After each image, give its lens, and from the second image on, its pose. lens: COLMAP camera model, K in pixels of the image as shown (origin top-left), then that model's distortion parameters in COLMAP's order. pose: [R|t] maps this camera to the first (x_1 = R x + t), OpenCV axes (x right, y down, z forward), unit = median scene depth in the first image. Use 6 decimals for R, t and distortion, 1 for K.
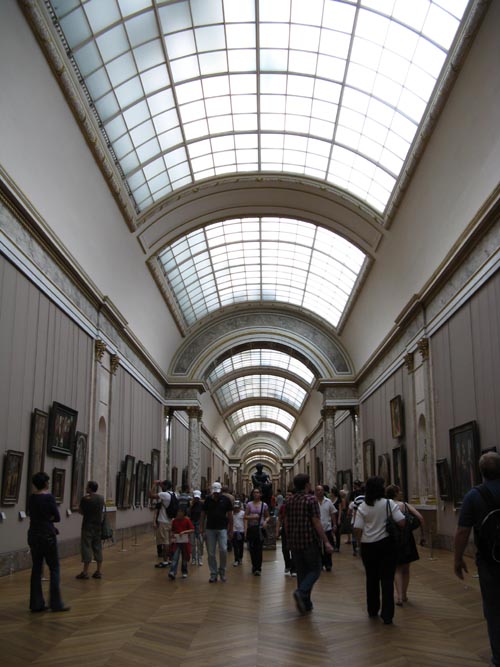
lens RADIAL K [[669.0, 0, 250.0], [0, 669.0, 333.5], [0, 0, 1]] dist [-0.194670, 0.205596]
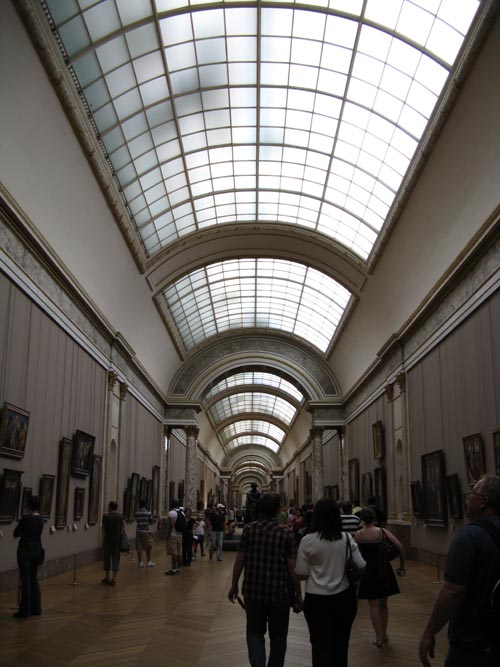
lens RADIAL K [[669.0, 0, 250.0], [0, 669.0, 333.5], [0, 0, 1]] dist [-0.194670, 0.205596]
pose [[0.999849, 0.010182, 0.014048, -0.010773], [-0.009977, 0.999843, -0.014619, -0.038833], [-0.014195, 0.014477, 0.999794, -0.119830]]
